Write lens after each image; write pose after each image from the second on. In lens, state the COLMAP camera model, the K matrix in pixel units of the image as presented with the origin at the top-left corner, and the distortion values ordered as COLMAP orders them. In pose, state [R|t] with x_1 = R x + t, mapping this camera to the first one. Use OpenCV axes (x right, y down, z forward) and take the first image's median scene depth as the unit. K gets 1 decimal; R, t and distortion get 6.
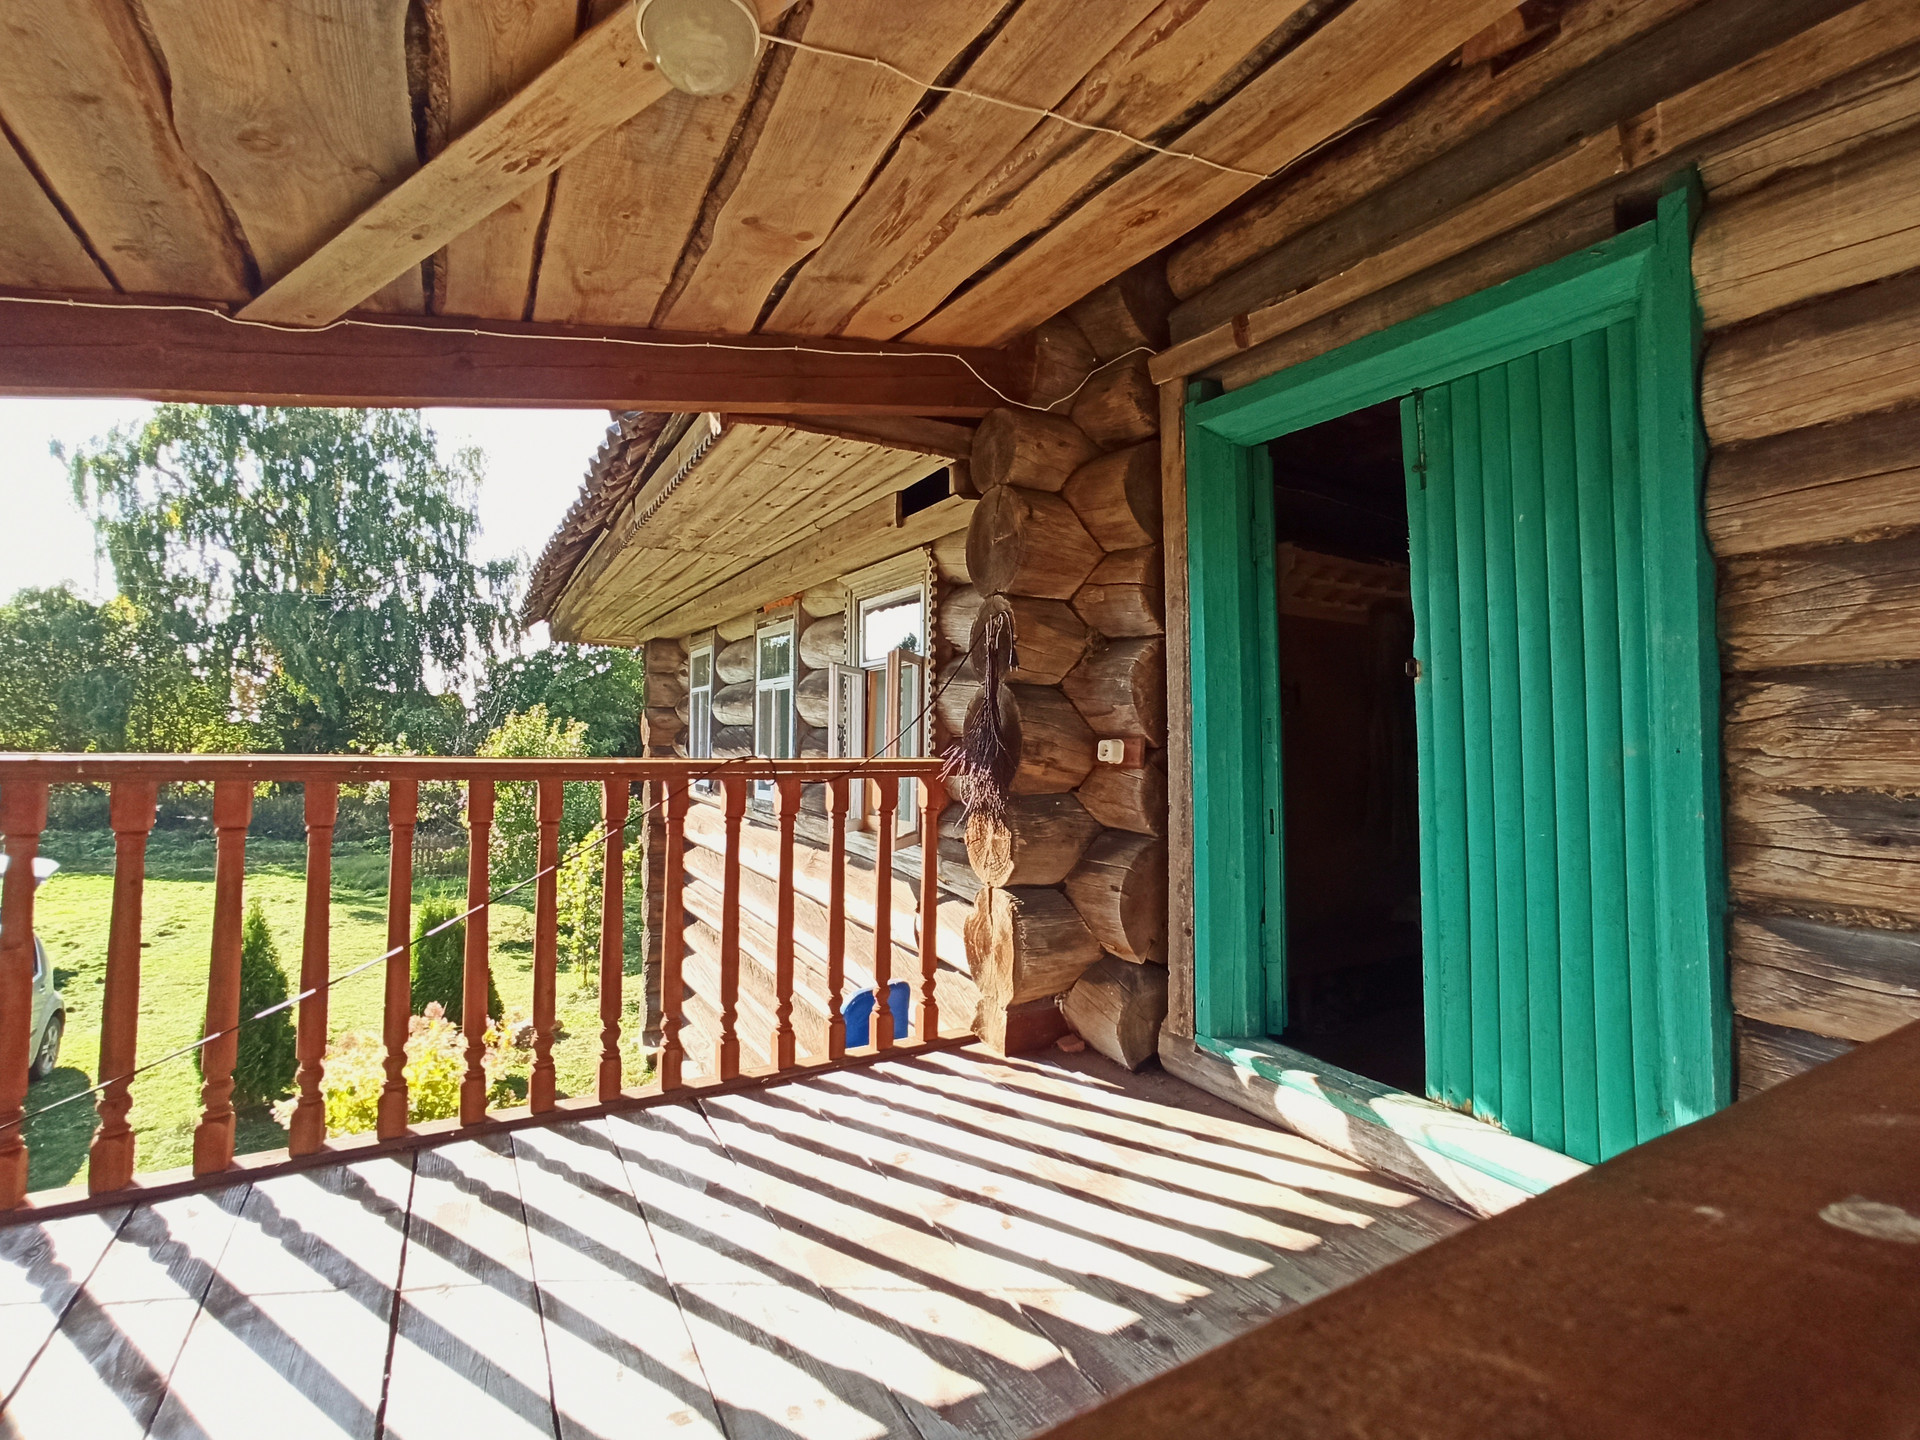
lens RADIAL K [[881.9, 0, 967.3], [0, 881.9, 724.4], [0, 0, 1]] dist [-0.004295, 0.004968]
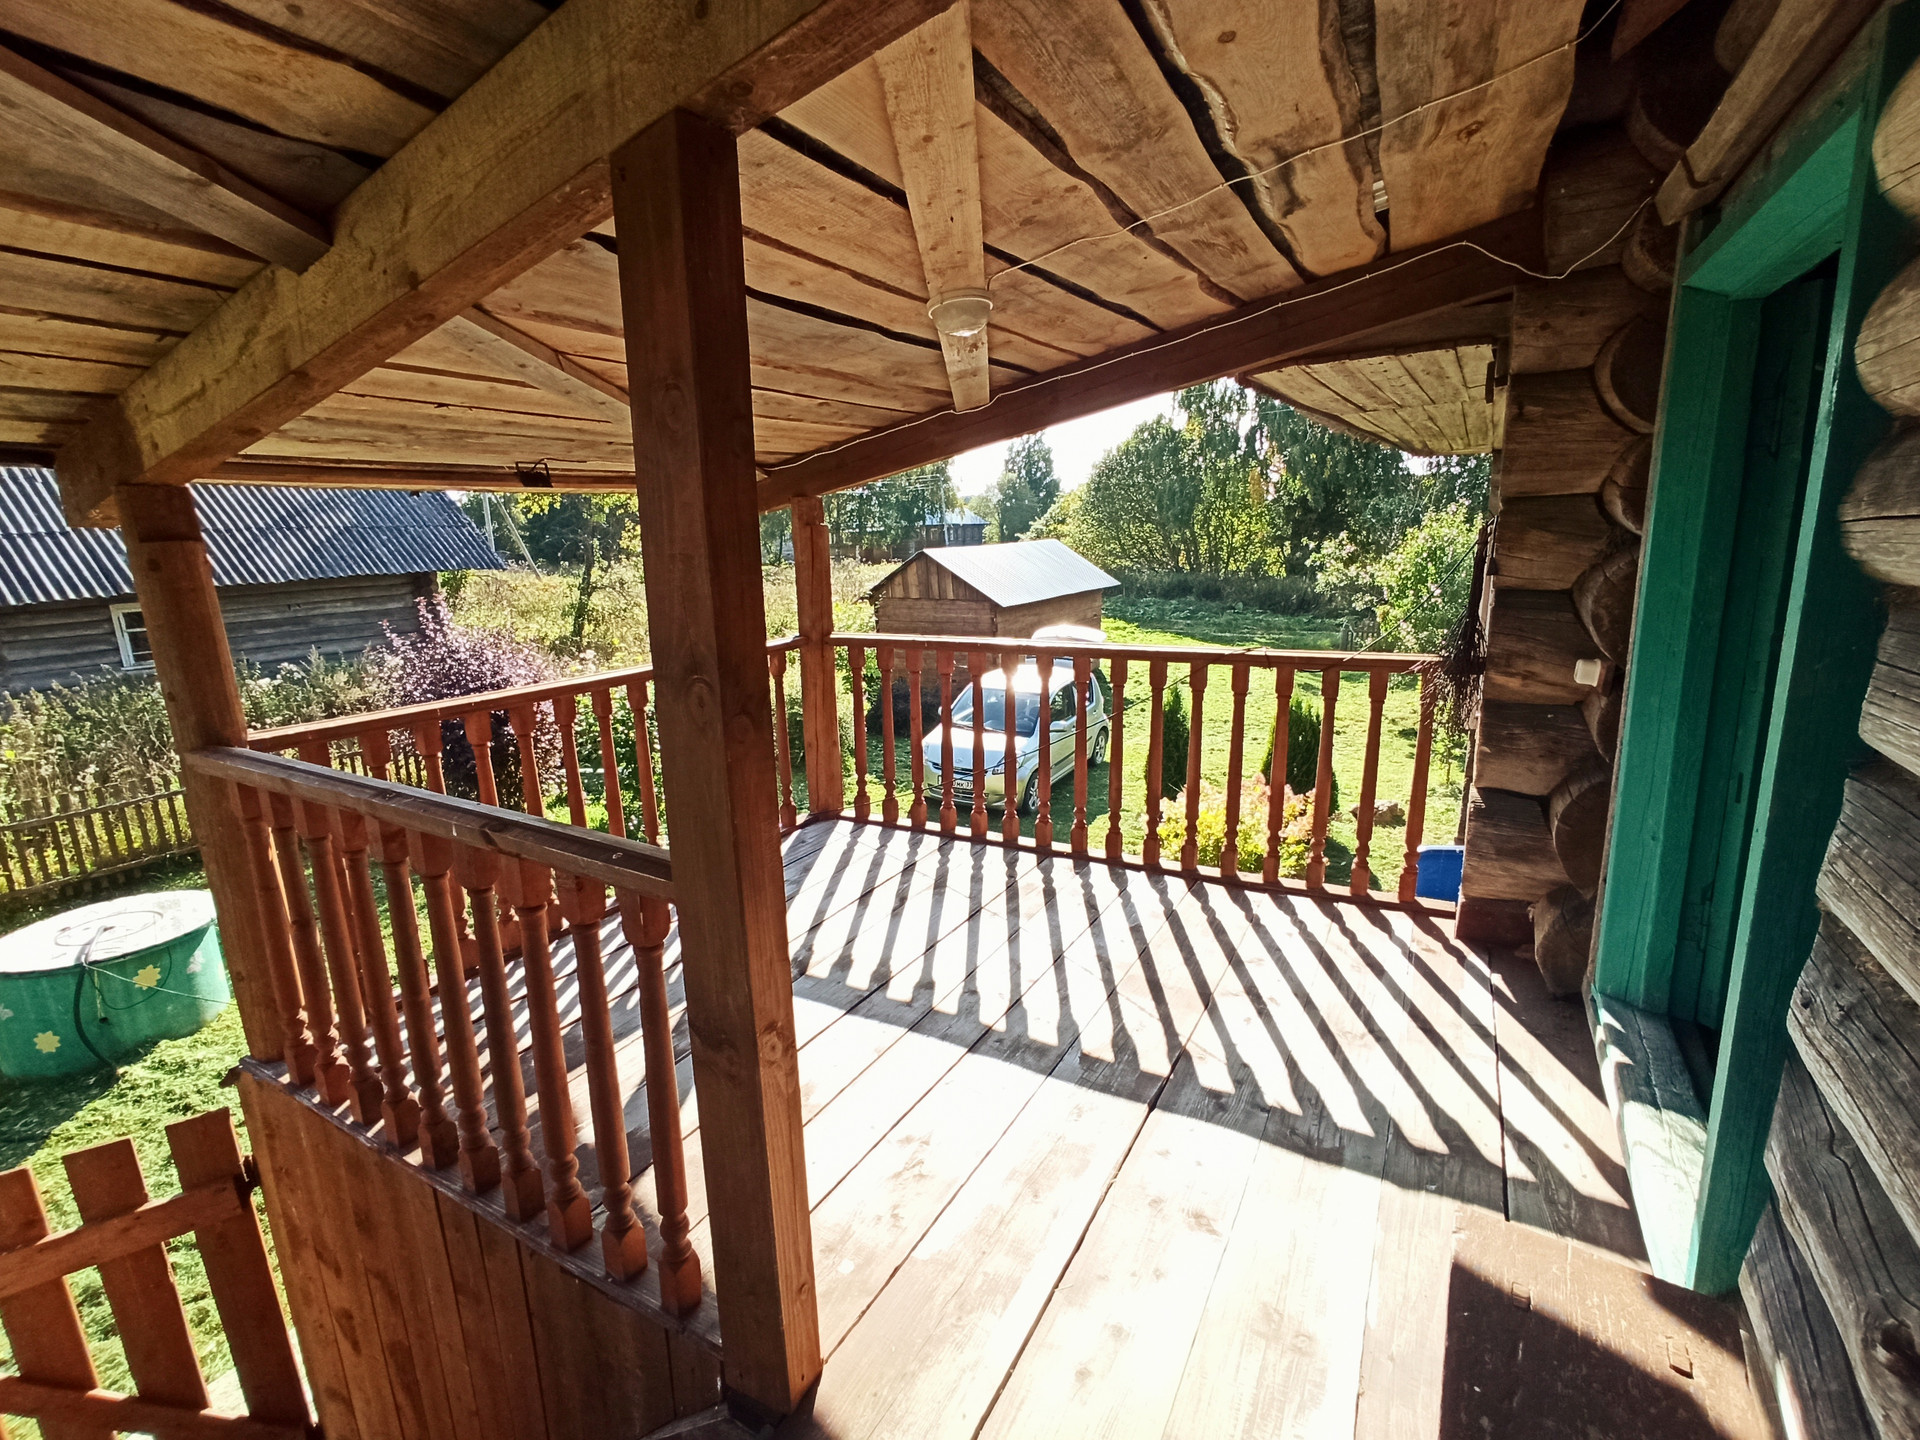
lens RADIAL K [[881.9, 0, 963.5], [0, 881.9, 714.6], [0, 0, 1]] dist [-0.004295, 0.004968]
pose [[0.510053, 0.154626, -0.846130, 0.150925], [0.053778, 0.976052, 0.210786, -0.038048], [0.858460, -0.153015, 0.489523, -0.002257]]
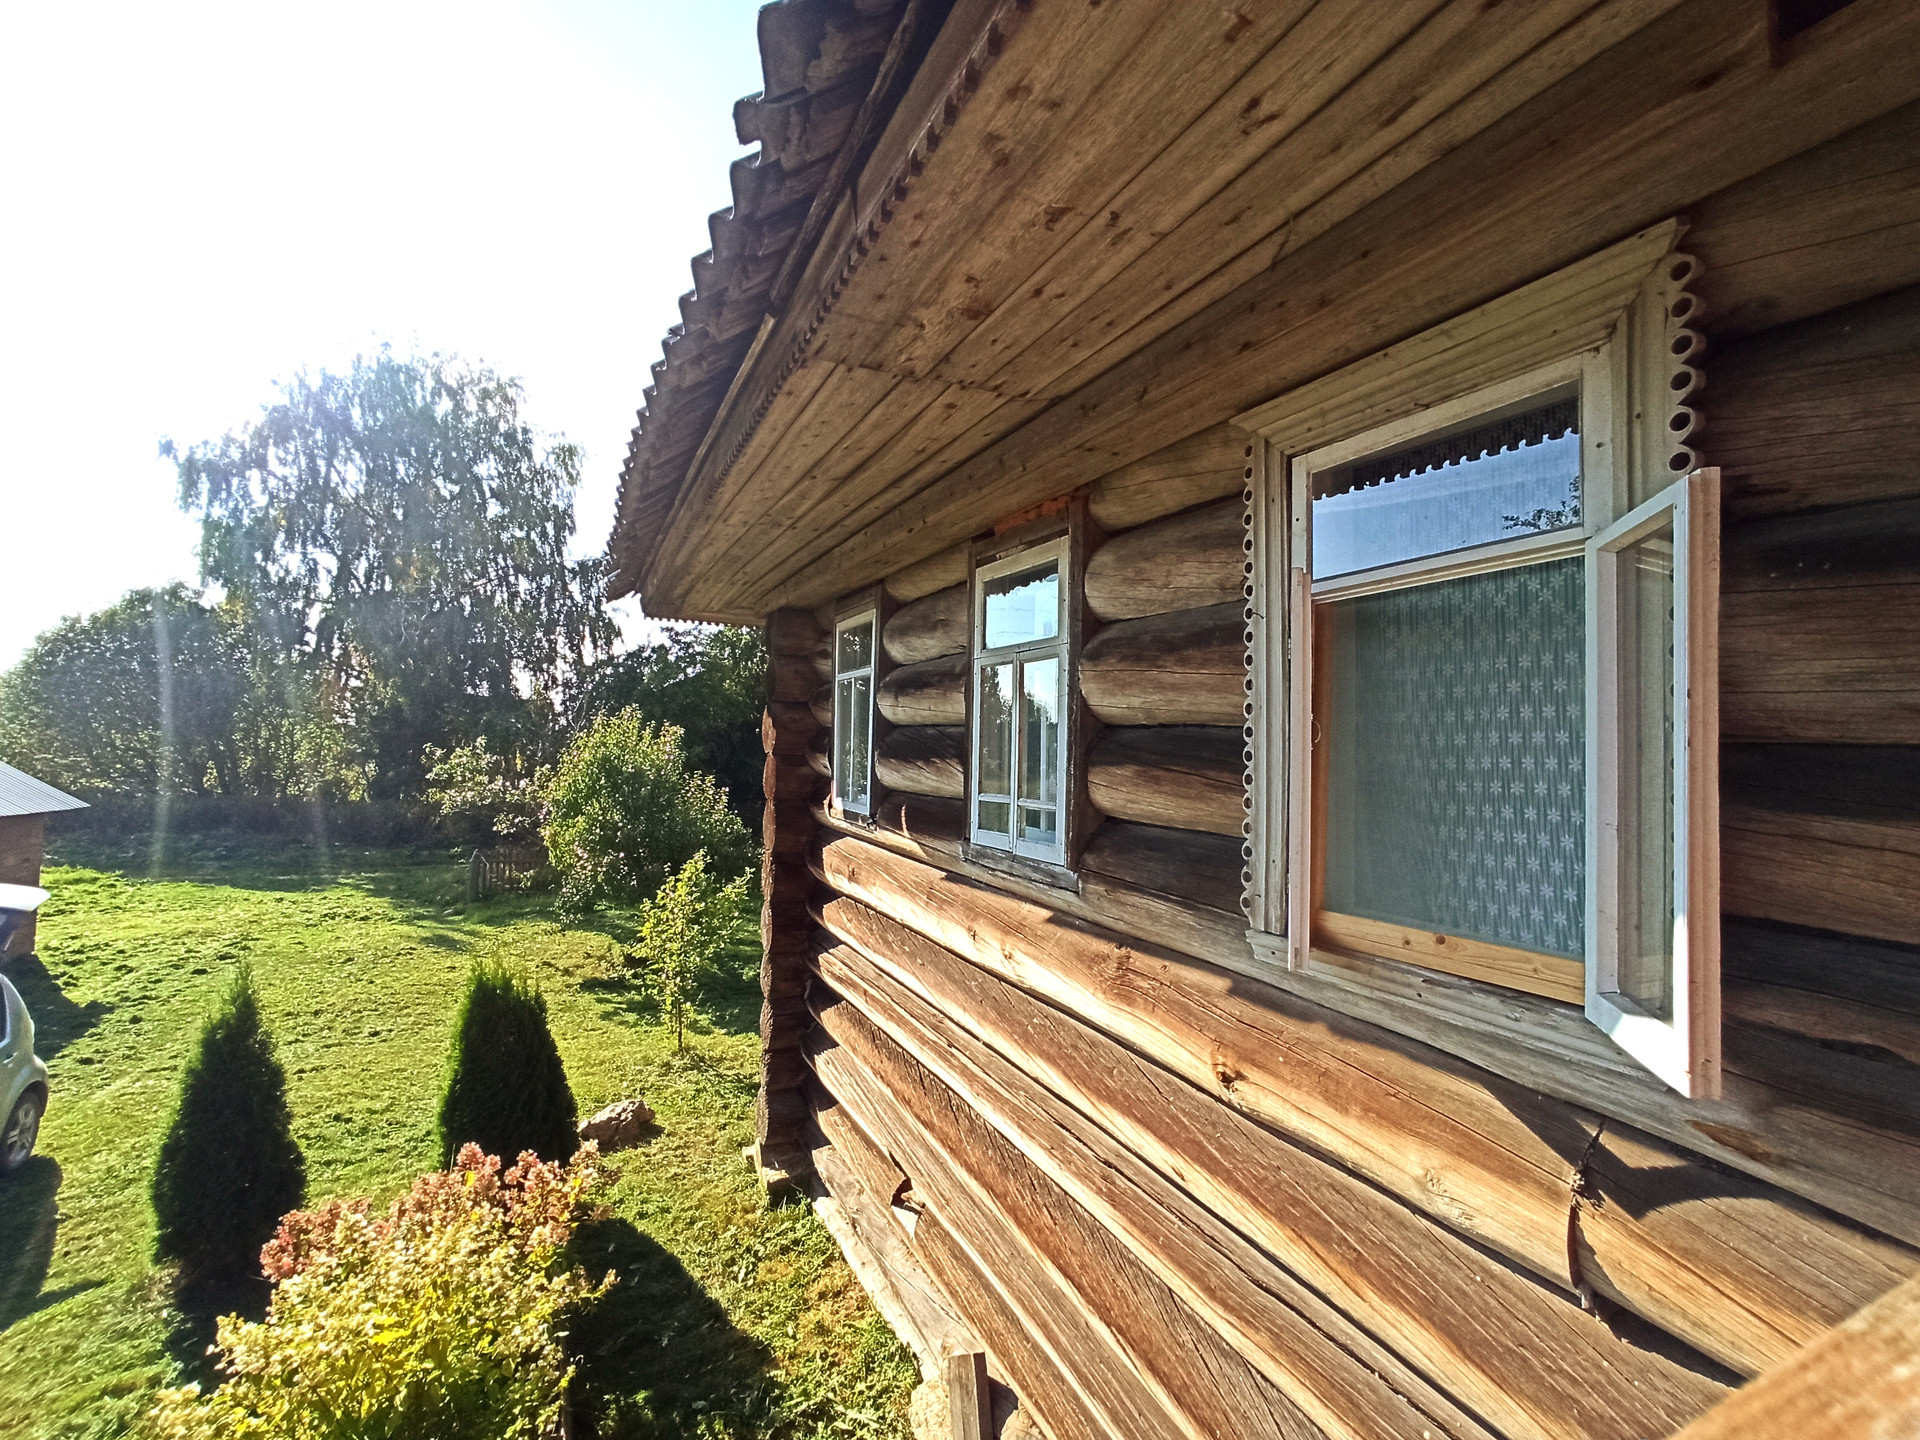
lens RADIAL K [[881.9, 0, 965.8], [0, 881.9, 722.8], [0, 0, 1]] dist [-0.004295, 0.004968]
pose [[0.996285, 0.007876, -0.085761, -0.114866], [-0.009033, 0.999873, -0.013121, 0.005000], [0.085647, 0.013847, 0.996229, 0.232473]]
